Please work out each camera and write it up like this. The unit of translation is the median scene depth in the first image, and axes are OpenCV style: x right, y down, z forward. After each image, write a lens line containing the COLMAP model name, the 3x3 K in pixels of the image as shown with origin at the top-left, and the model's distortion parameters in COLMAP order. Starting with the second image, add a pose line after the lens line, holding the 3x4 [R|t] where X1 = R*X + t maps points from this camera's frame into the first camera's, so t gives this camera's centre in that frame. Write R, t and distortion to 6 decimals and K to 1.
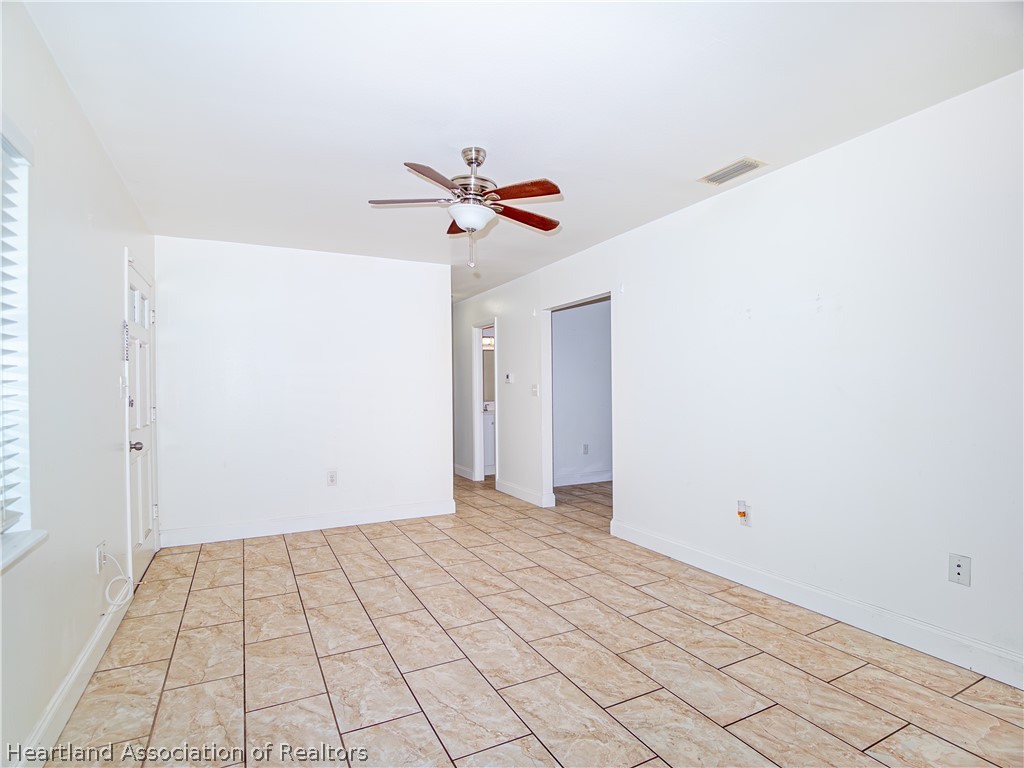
lens RADIAL K [[524.7, 0, 501.9], [0, 524.7, 387.8], [0, 0, 1]] dist [-0.018344, -0.008678]
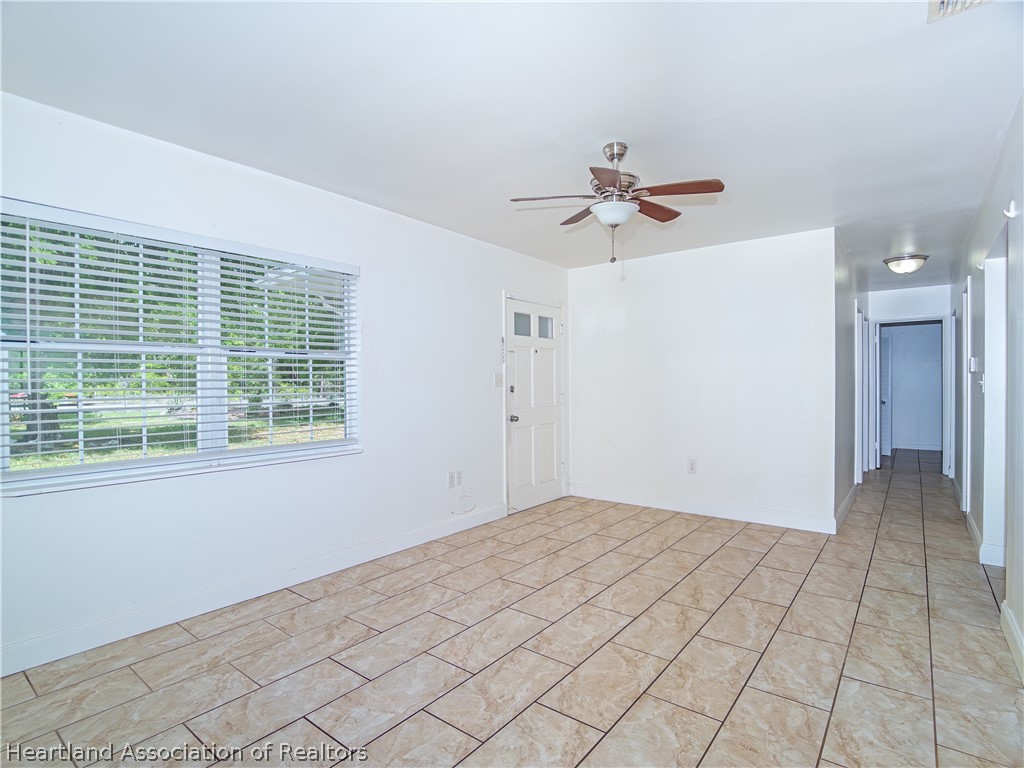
lens RADIAL K [[523.3, 0, 514.6], [0, 523.3, 387.7], [0, 0, 1]] dist [0.002418, -0.029873]
pose [[0.437861, 0.017093, -0.898880, 0.793727], [-0.000555, 0.999824, 0.018742, -0.006404], [0.899042, -0.007708, 0.437794, 0.389281]]
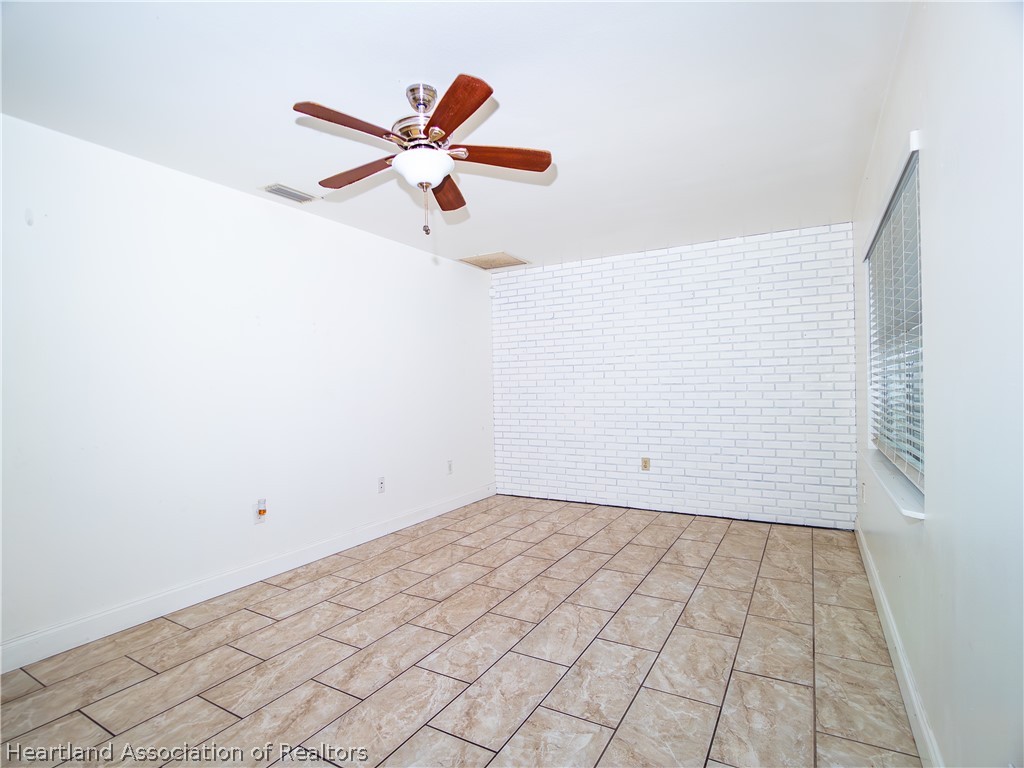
lens RADIAL K [[520.3, 0, 511.0], [0, 520.3, 391.3], [0, 0, 1]] dist [-0.034805, -0.001104]
pose [[-0.555270, 0.012198, 0.831581, -0.800873], [0.025031, 0.999685, 0.002050, 0.012909], [-0.831294, 0.021954, -0.555400, 1.366612]]
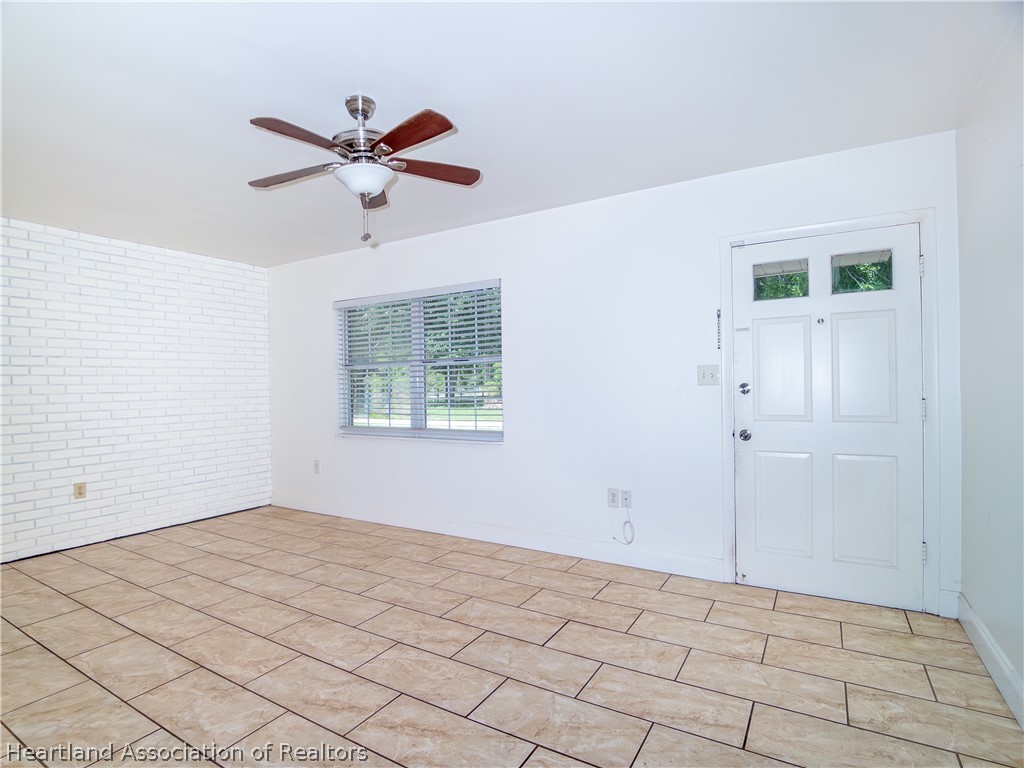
lens RADIAL K [[524.7, 0, 501.9], [0, 524.7, 387.8], [0, 0, 1]] dist [-0.018344, -0.008678]
pose [[-0.846028, 0.028953, -0.532352, 0.216162], [0.026738, 0.999572, 0.011872, 0.003731], [0.532468, -0.004190, -0.846440, 1.870797]]
